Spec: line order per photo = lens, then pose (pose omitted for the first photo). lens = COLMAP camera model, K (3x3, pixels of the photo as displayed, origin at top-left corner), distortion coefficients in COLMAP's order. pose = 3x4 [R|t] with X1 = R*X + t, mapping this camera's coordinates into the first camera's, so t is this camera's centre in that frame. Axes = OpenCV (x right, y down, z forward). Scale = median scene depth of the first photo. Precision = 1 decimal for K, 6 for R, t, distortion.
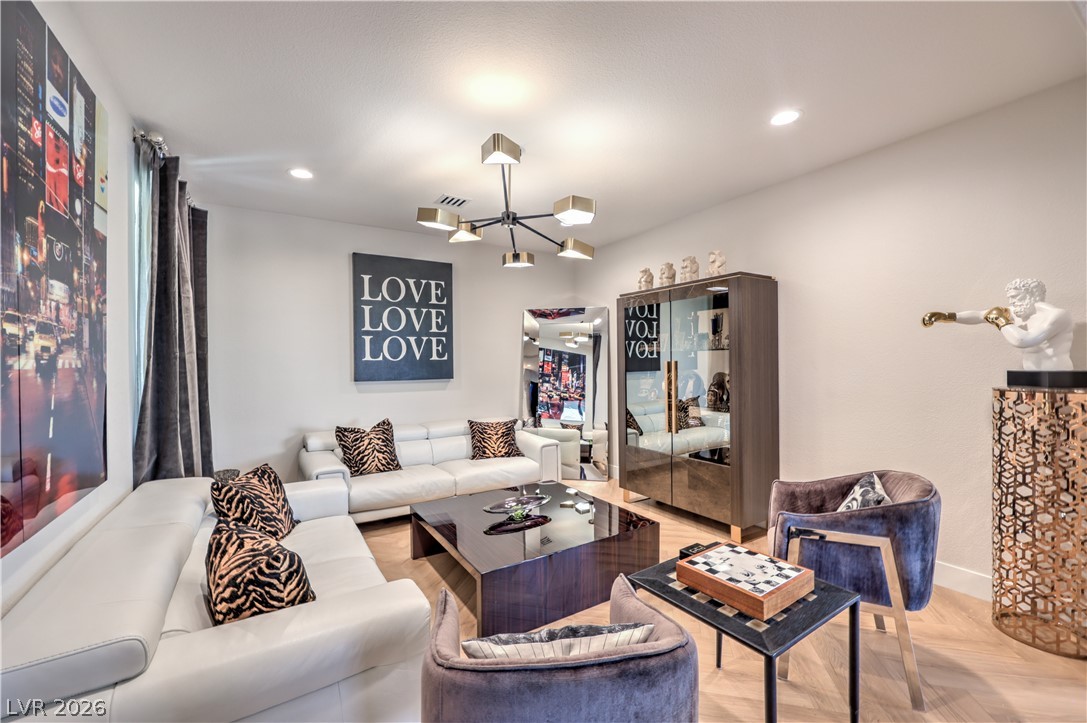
lens RADIAL K [[447.4, 0, 538.3], [0, 447.4, 370.2], [0, 0, 1]] dist [-0.001093, -0.000076]
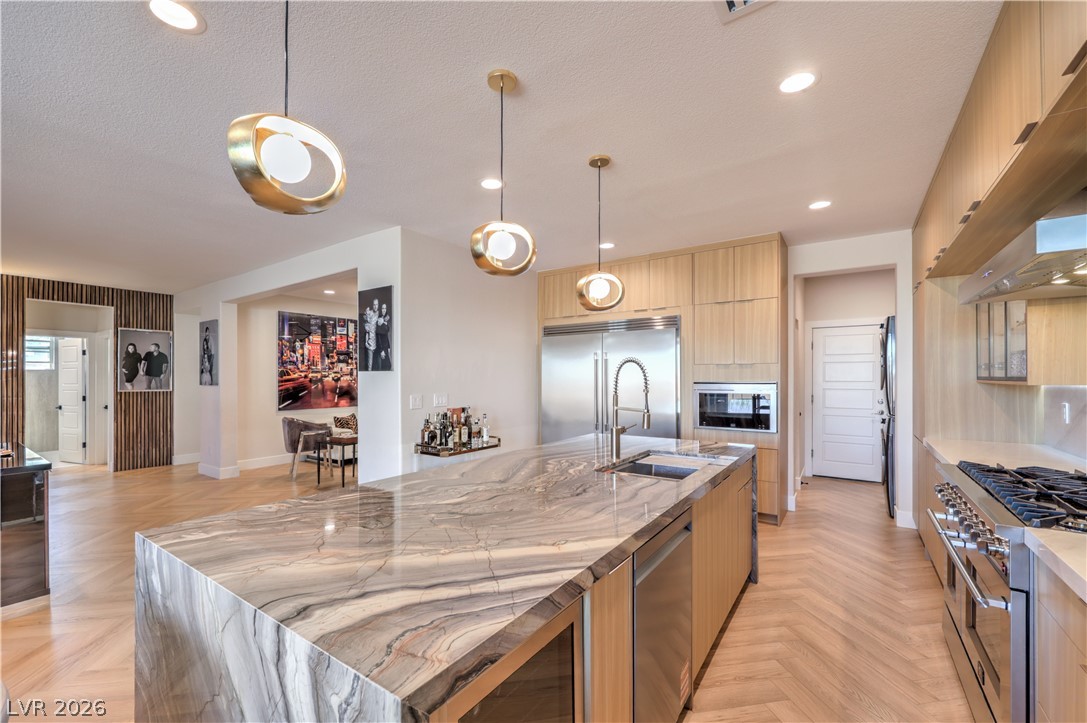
lens RADIAL K [[447.4, 0, 538.3], [0, 447.4, 370.2], [0, 0, 1]] dist [-0.001093, -0.000076]
pose [[0.407341, -0.009343, -0.913228, 1.848772], [-0.015982, 0.999722, -0.017357, -0.023532], [0.913136, 0.021665, 0.407078, 0.378249]]
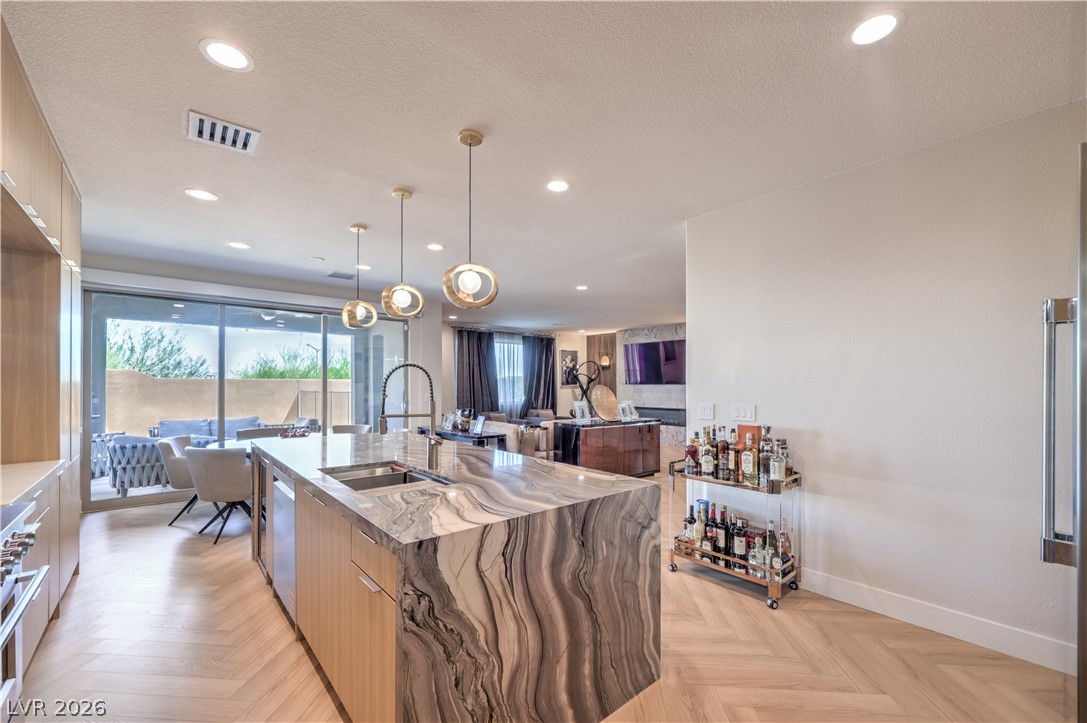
lens RADIAL K [[444.4, 0, 543.5], [0, 444.4, 361.5], [0, 0, 1]] dist [-0.001553, -0.000083]
pose [[-0.985162, -0.001543, -0.171623, 1.258399], [0.004409, 0.999402, -0.034295, -0.035322], [0.171573, -0.034543, -0.984566, 1.382199]]
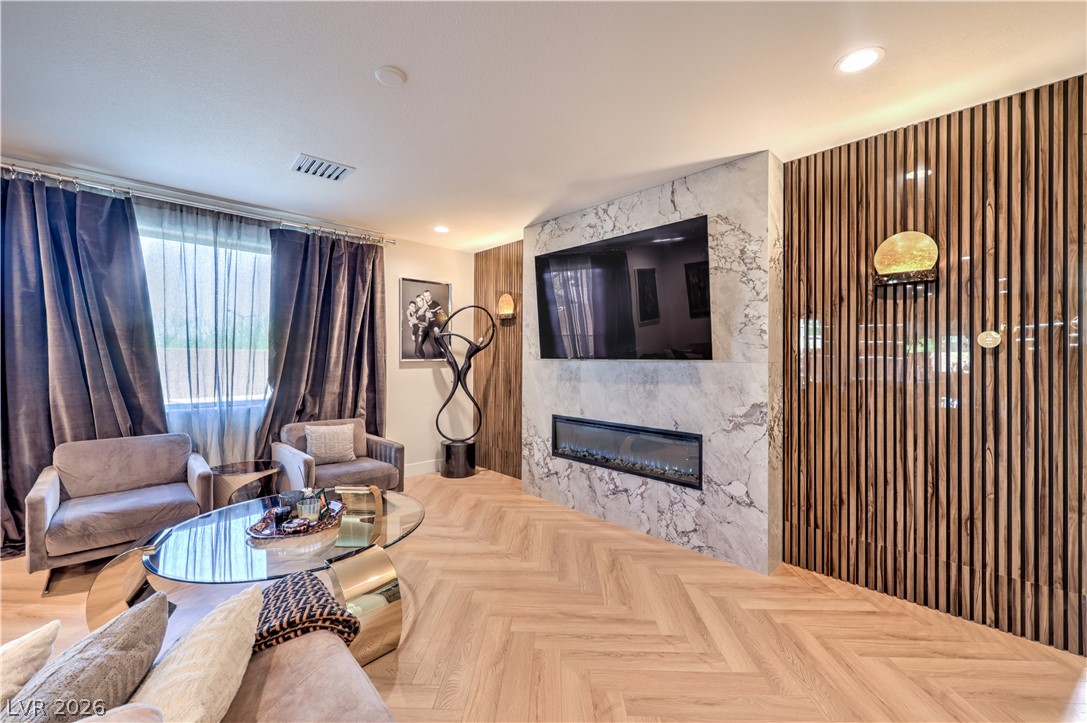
lens RADIAL K [[436.5, 0, 540.6], [0, 436.5, 357.1], [0, 0, 1]] dist [-0.002290, -0.000117]
pose [[-0.976575, -0.000704, -0.215174, 0.497208], [-0.003495, 0.999915, 0.012590, -0.002975], [0.215147, 0.013047, -0.976495, -0.242540]]
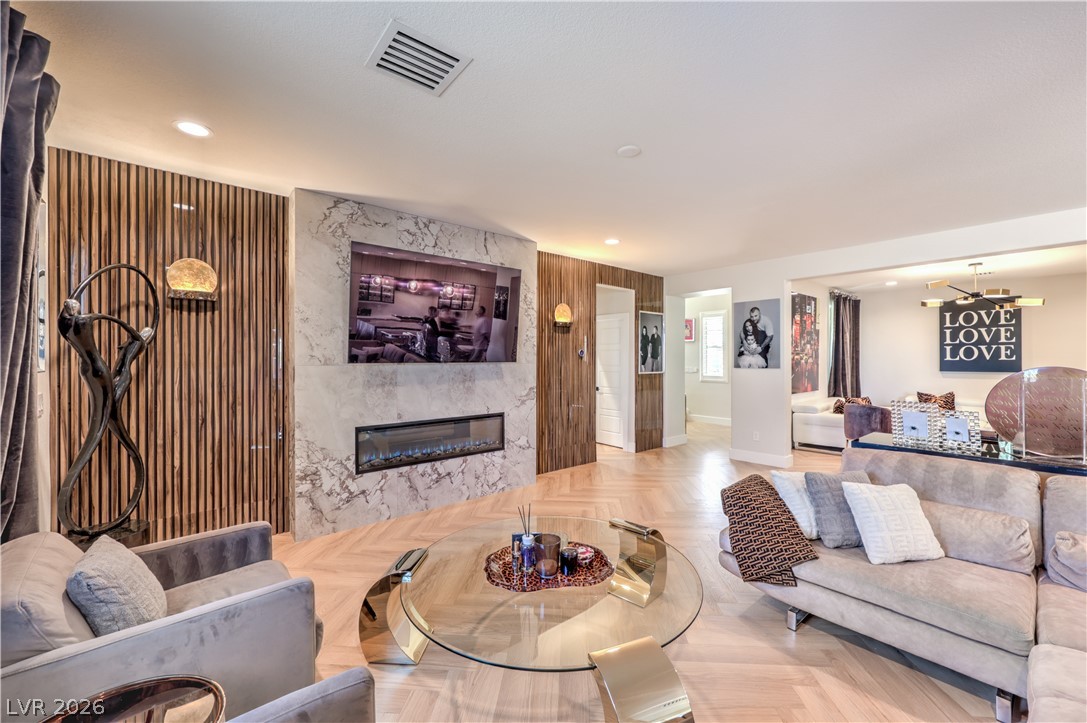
lens RADIAL K [[436.5, 0, 540.6], [0, 436.5, 357.1], [0, 0, 1]] dist [-0.002290, -0.000117]
pose [[0.171717, 0.004622, -0.985135, 1.223862], [-0.018130, 0.999834, 0.001530, -0.006607], [0.984979, 0.017597, 0.171772, -1.060168]]
